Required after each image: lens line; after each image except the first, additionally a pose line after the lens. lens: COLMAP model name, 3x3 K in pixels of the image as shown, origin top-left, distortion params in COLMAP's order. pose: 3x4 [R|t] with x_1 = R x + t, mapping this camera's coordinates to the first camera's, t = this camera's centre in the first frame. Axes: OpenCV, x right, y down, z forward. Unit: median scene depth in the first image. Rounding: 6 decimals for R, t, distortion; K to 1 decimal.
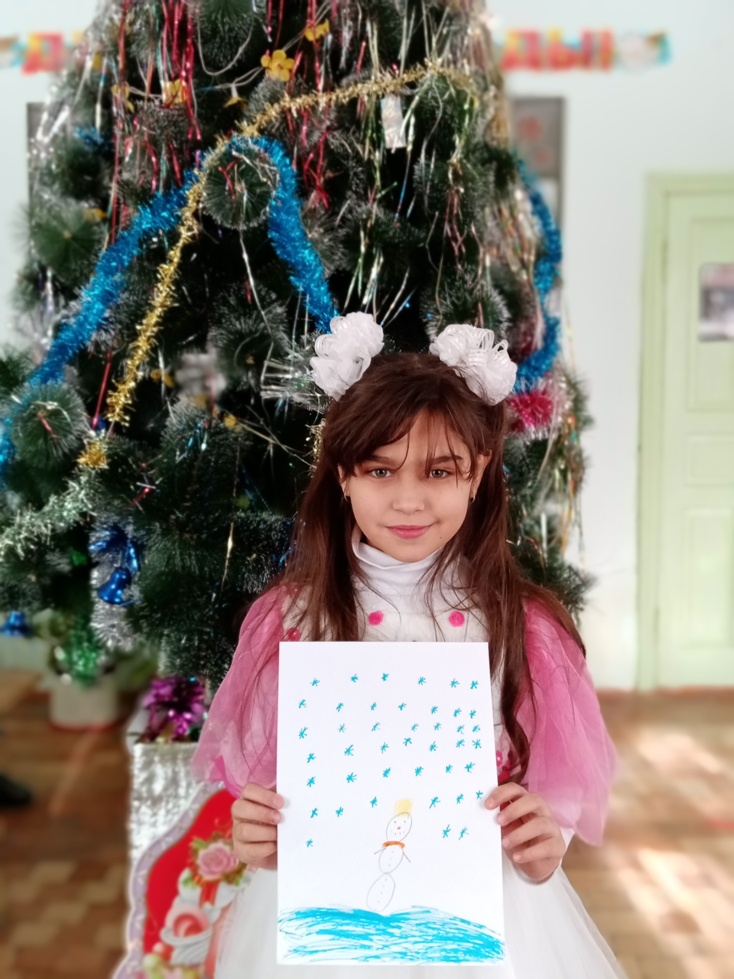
lens RADIAL K [[800.5, 0, 367.0], [0, 800.5, 489.5], [0, 0, 1]] dist [0.000214, -0.006208]
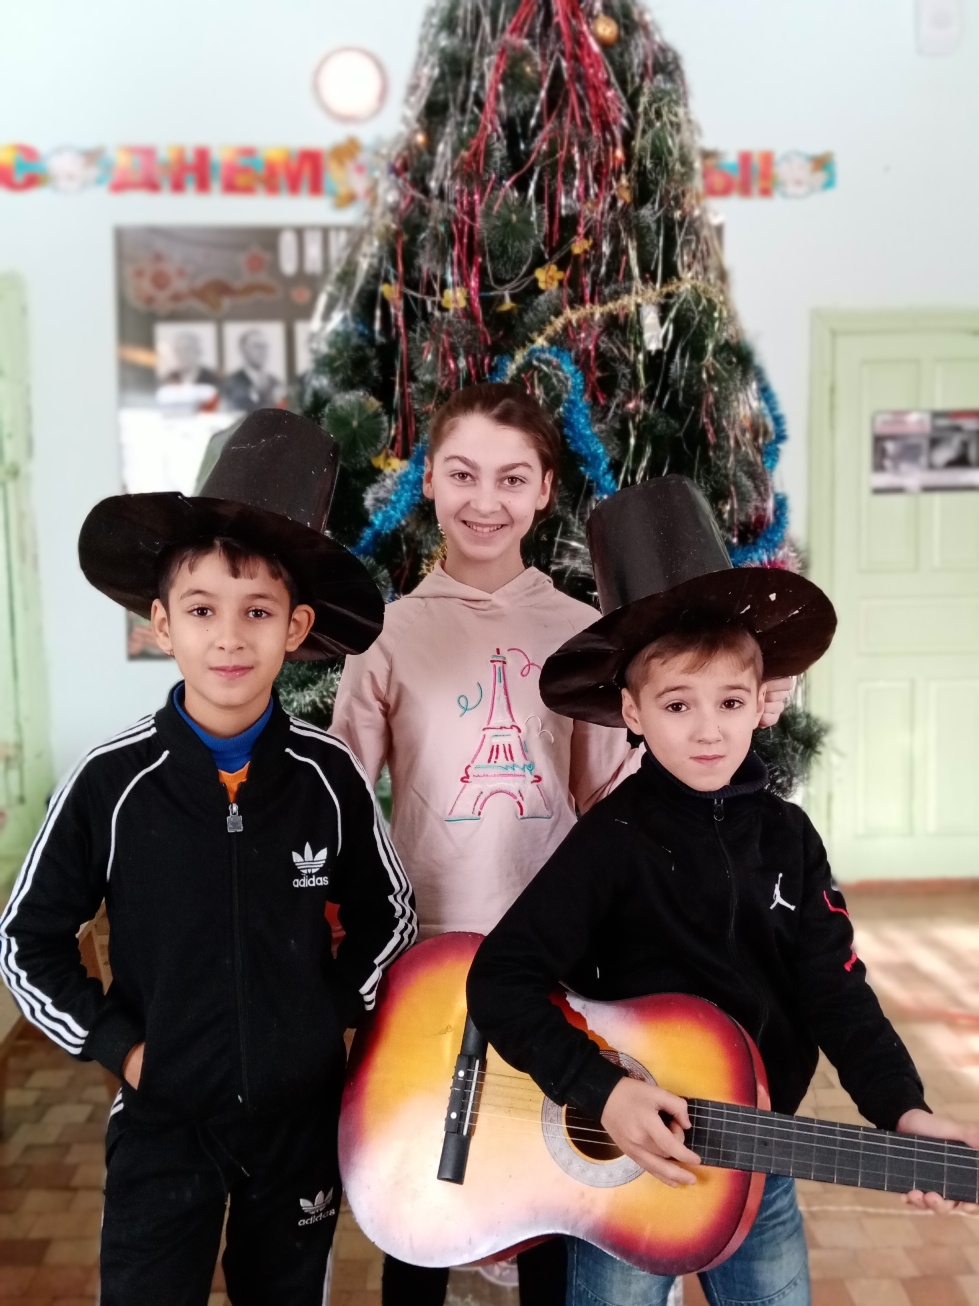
lens RADIAL K [[985.2, 0, 489.5], [0, 985.2, 653.0], [0, 0, 1]] dist [0.000695, -0.000122]
pose [[0.999219, -0.008590, 0.038570, -0.261752], [0.009176, 0.999845, -0.015036, 0.025566], [-0.038435, 0.015378, 0.999143, -0.397131]]
